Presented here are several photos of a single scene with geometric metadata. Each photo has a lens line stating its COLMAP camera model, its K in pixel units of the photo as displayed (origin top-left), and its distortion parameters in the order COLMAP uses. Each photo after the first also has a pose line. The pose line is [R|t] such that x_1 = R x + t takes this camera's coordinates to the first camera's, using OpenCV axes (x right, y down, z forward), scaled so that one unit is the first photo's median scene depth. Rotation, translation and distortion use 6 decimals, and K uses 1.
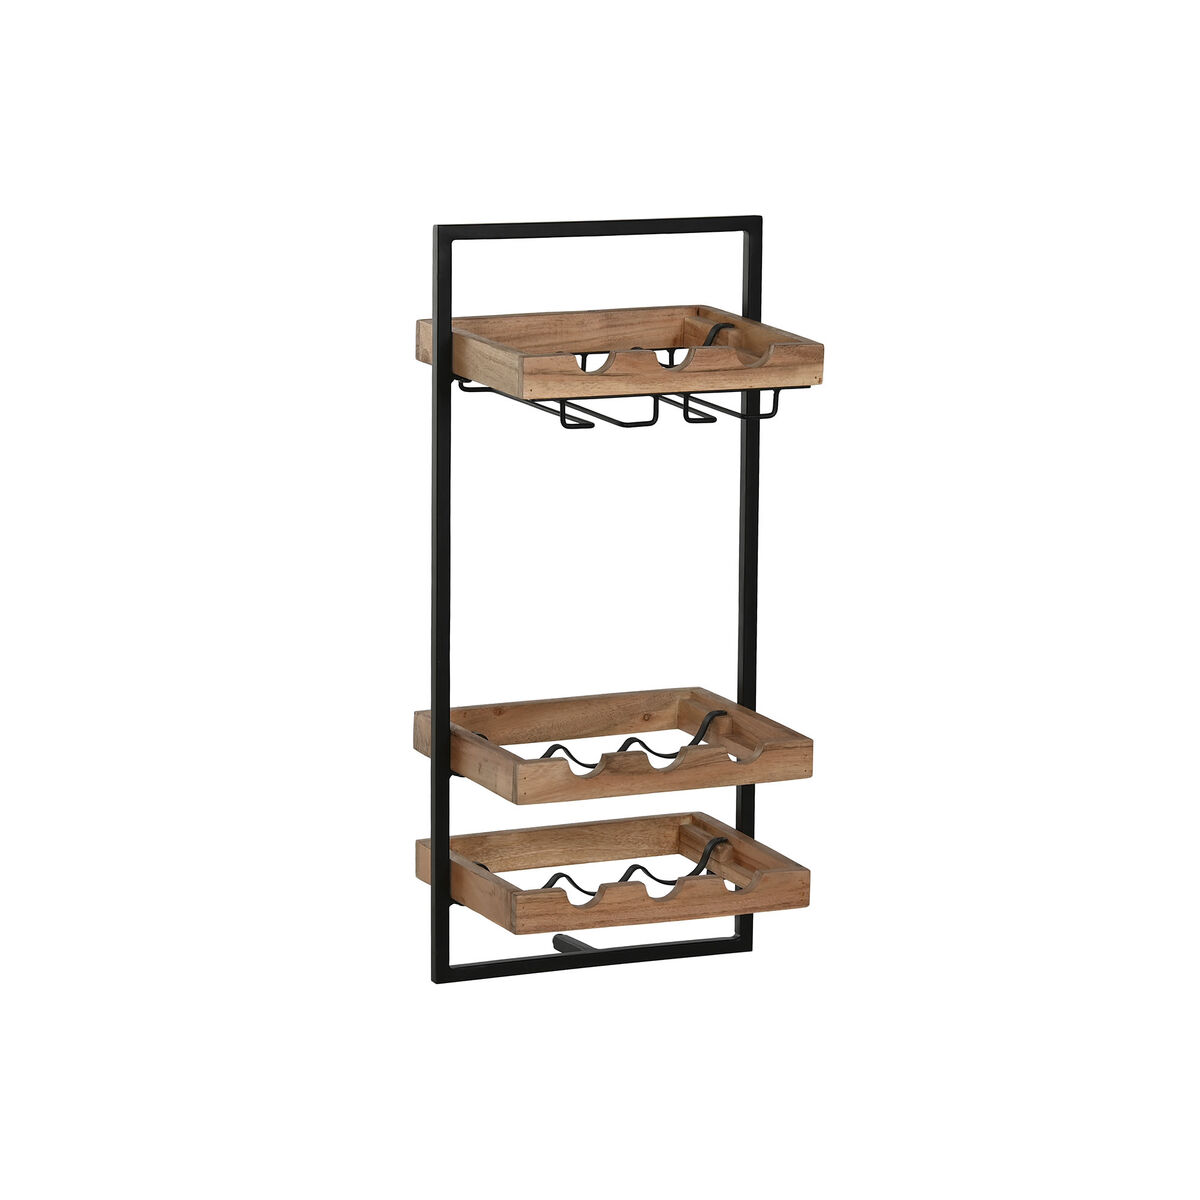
lens RADIAL K [[4667.8, 0, 600.0], [0, 4667.8, 600.0], [0, 0, 1]] dist [-0.092481, -0.641615]
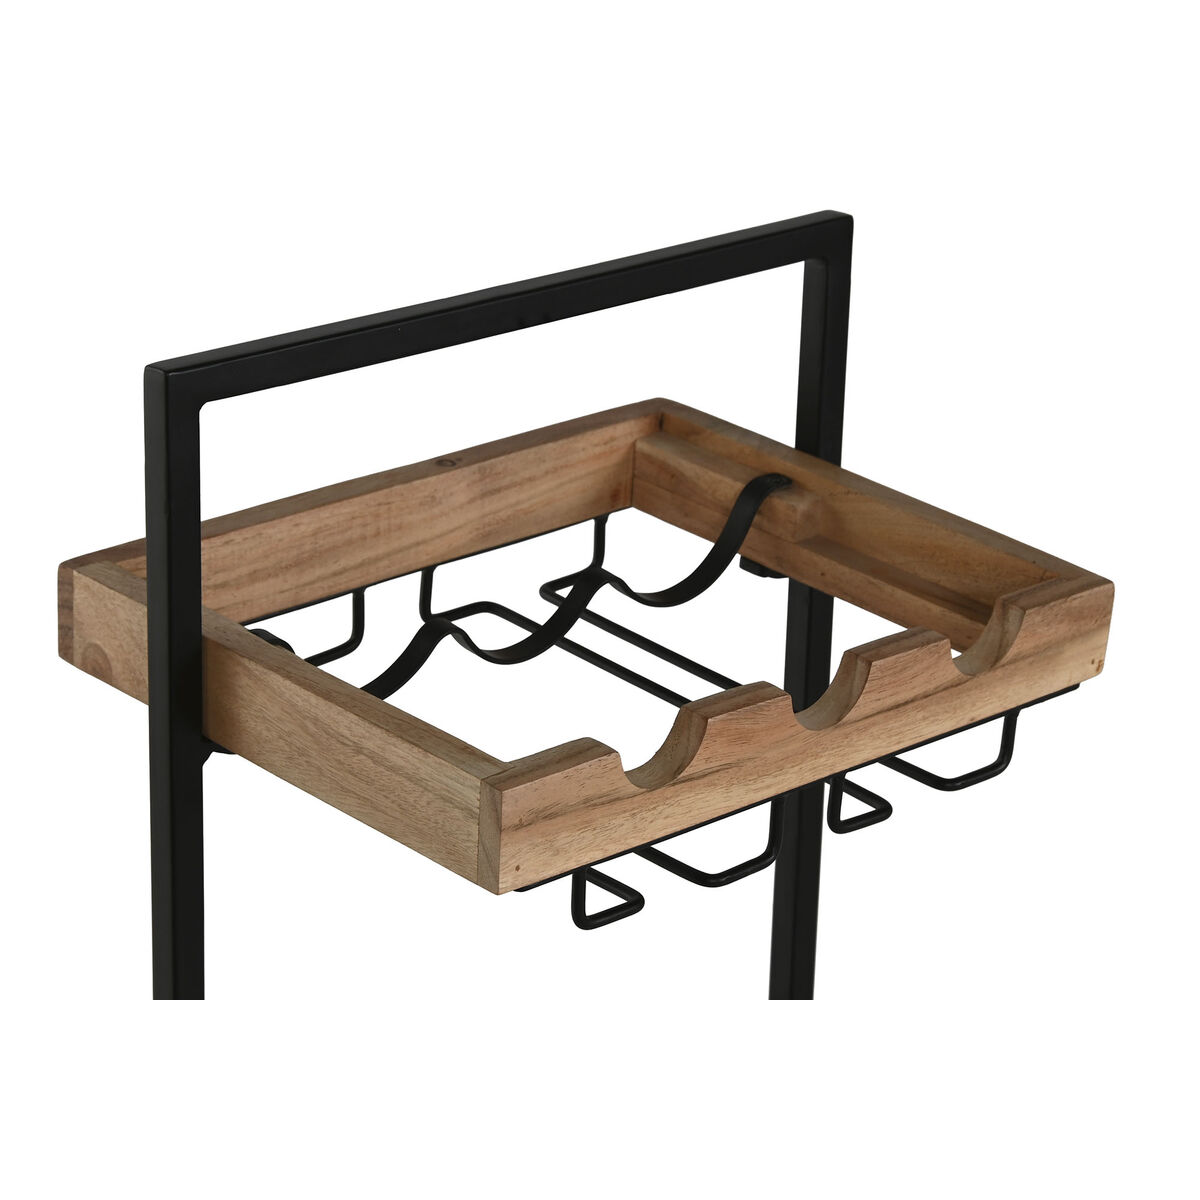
lens RADIAL K [[3702.7, 0, 600.0], [0, 3702.7, 600.0], [0, 0, 1]] dist [-0.035436, 0.296863]
pose [[0.951352, -0.093526, 0.293567, -0.086435], [0.032732, 0.978102, 0.205535, -0.117891], [-0.306361, -0.185927, 0.933581, 0.699890]]
